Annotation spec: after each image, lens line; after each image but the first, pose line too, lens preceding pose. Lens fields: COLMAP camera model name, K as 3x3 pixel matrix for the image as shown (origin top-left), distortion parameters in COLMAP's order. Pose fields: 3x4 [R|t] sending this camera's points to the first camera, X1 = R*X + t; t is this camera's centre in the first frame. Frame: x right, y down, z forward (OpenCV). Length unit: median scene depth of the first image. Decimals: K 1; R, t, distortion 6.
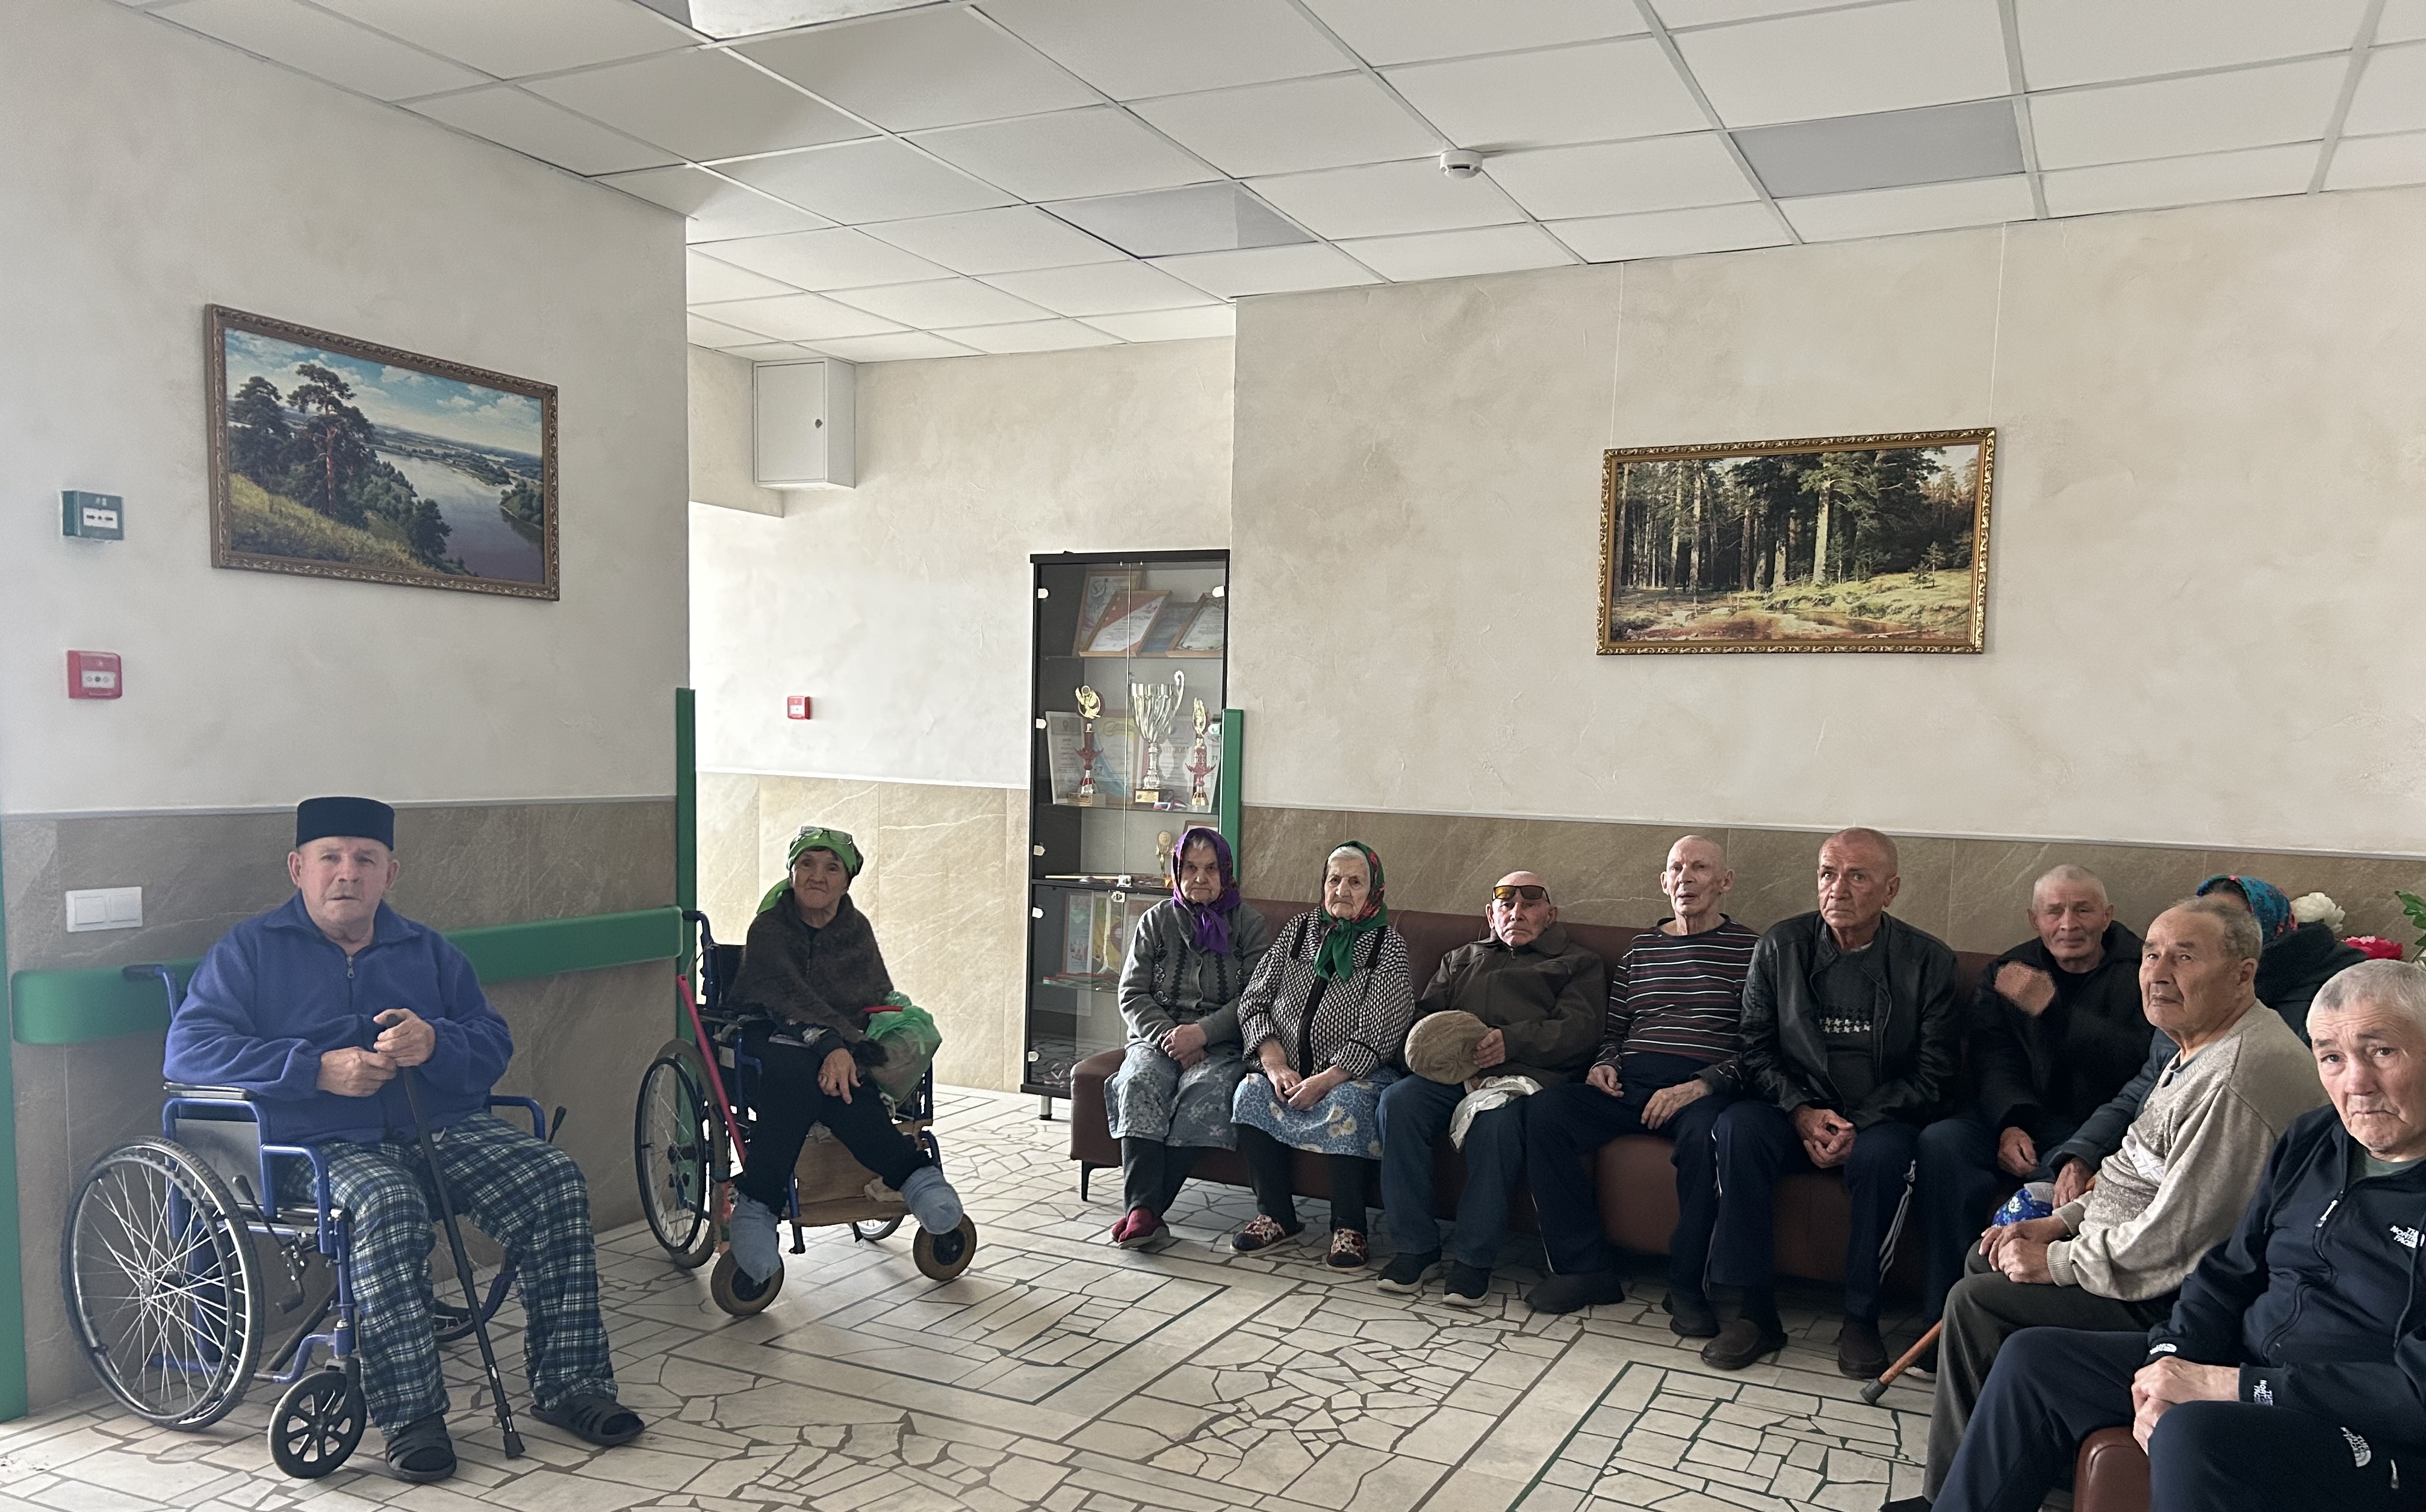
lens RADIAL K [[1821.9, 0, 1200.4], [0, 1821.9, 915.4], [0, 0, 1]] dist [0.042578, -0.007006]
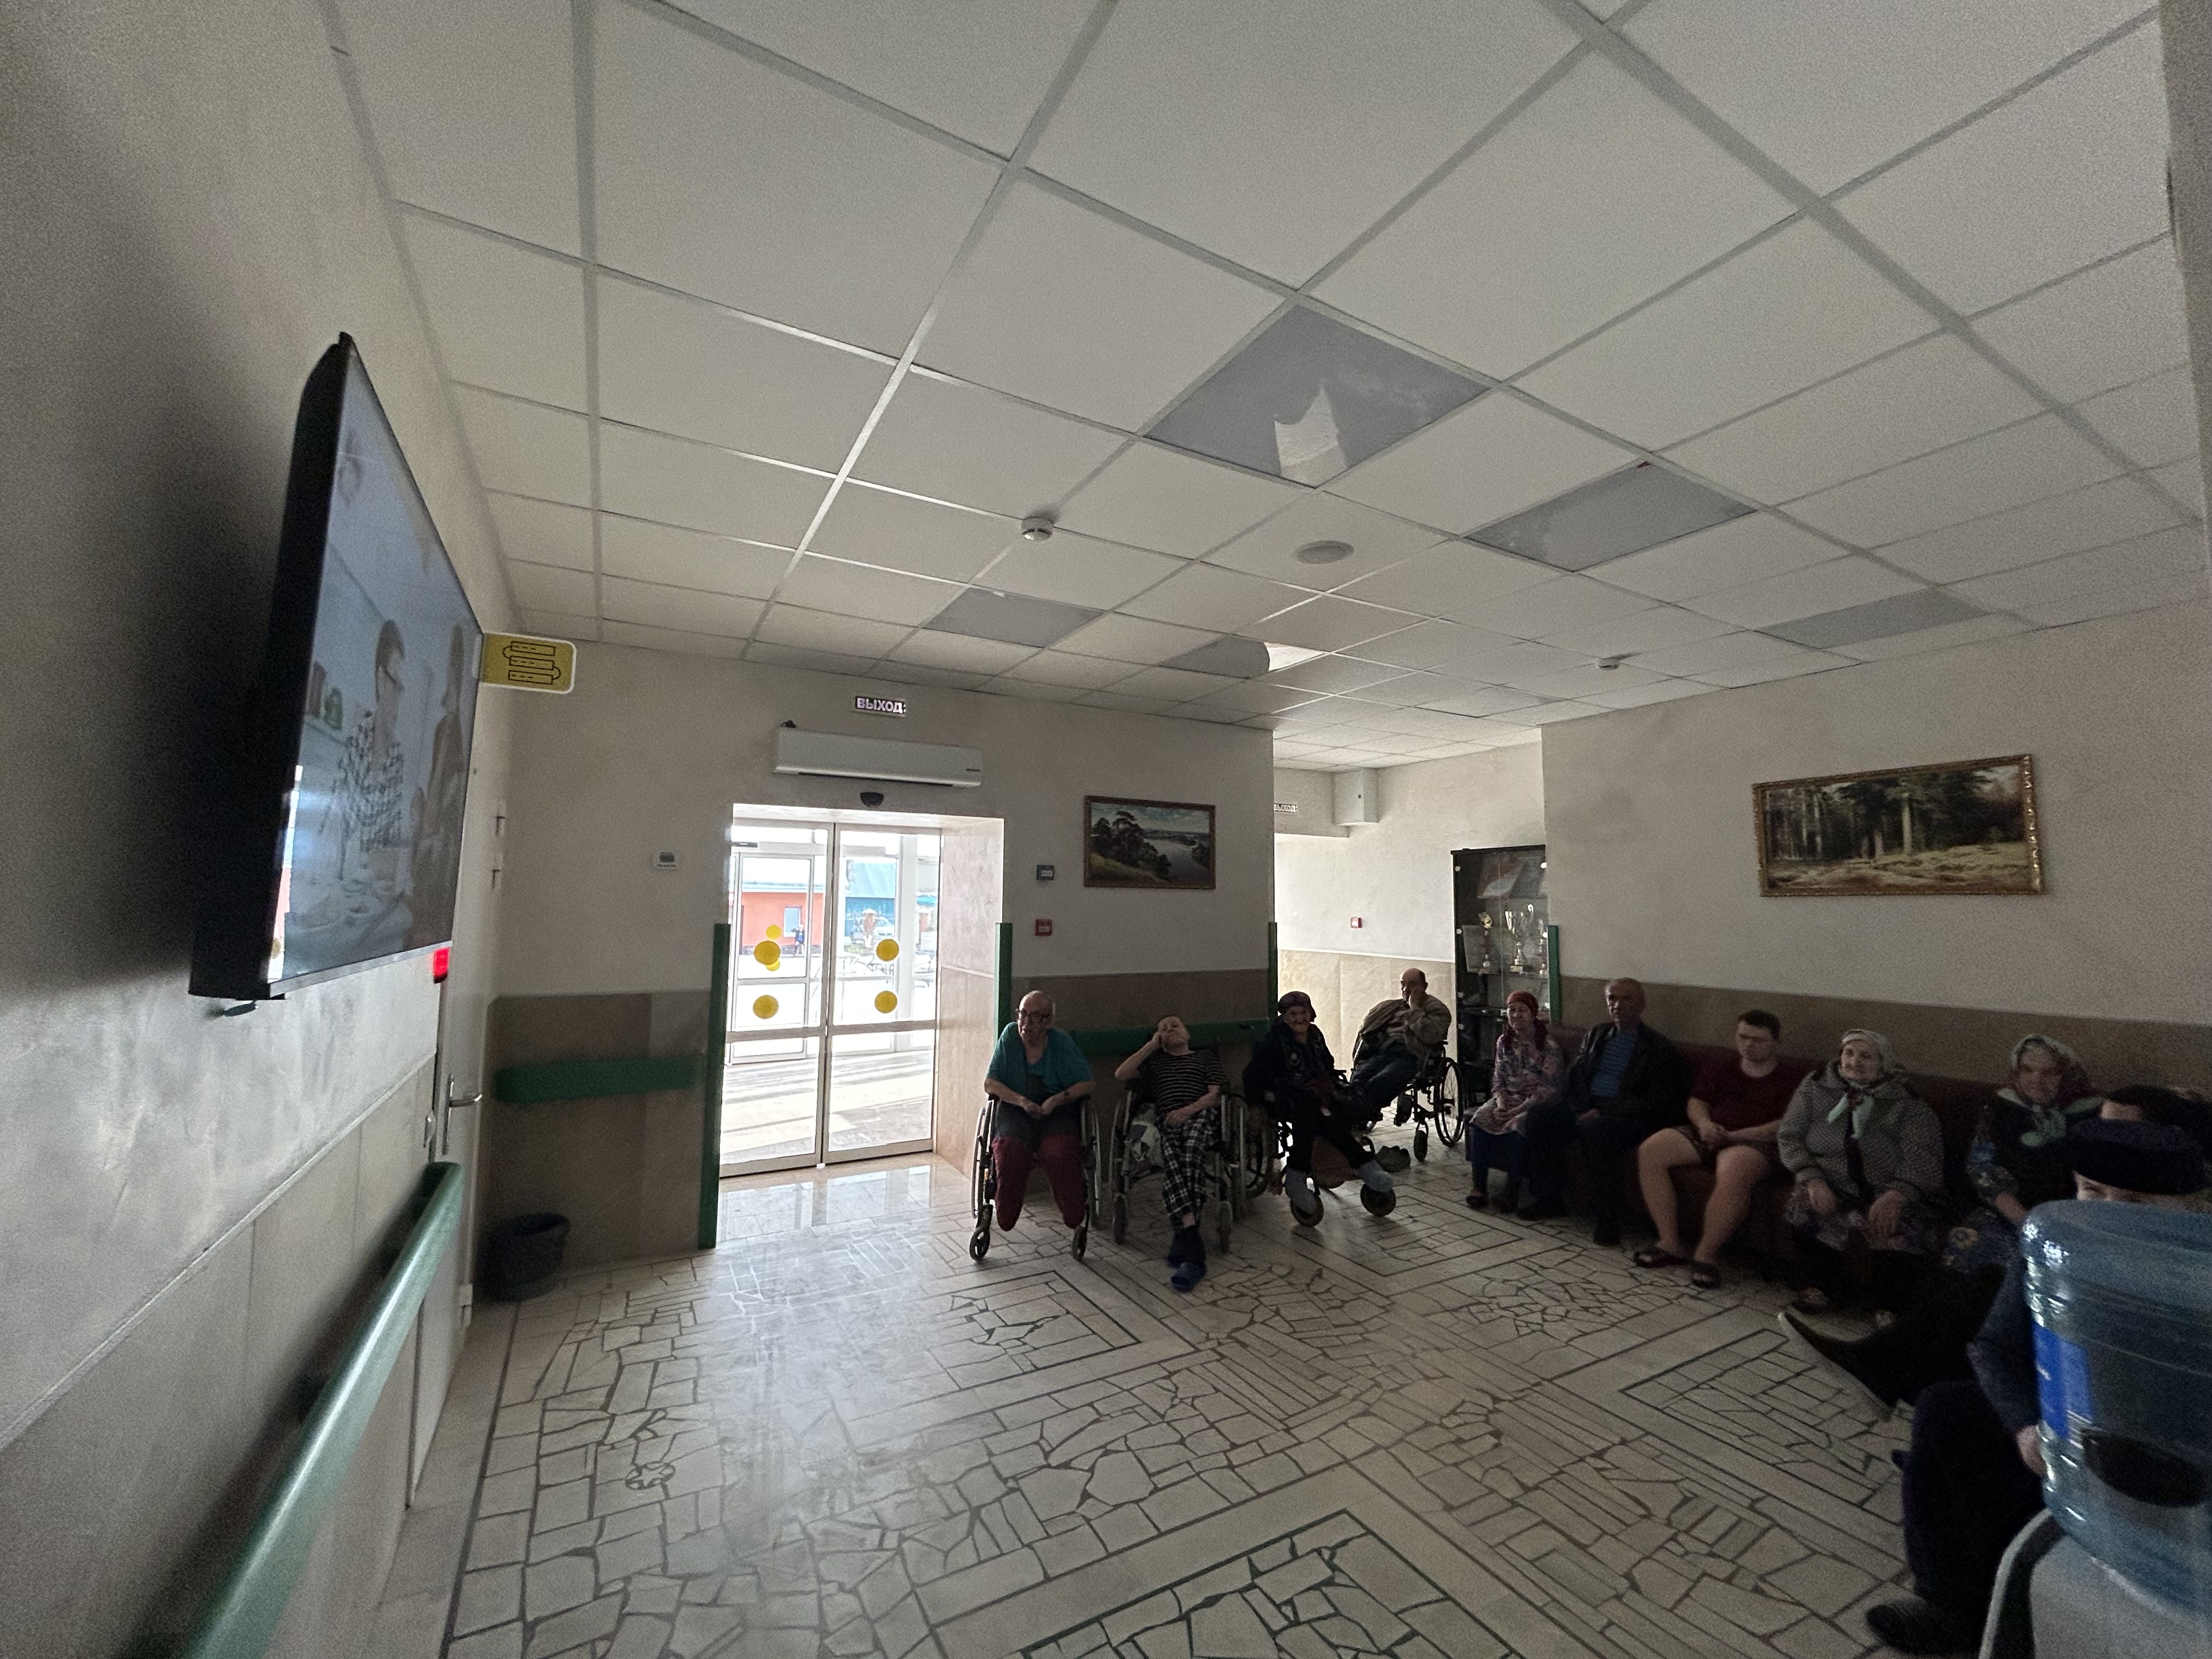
lens RADIAL K [[880.0, 0, 1105.5], [0, 880.0, 832.5], [0, 0, 1]] dist [-0.001082, -0.000321]
pose [[0.829087, -0.065189, -0.555306, 0.179212], [-0.043675, 0.982594, -0.180558, -0.024425], [0.557411, 0.173951, 0.811809, -0.053149]]
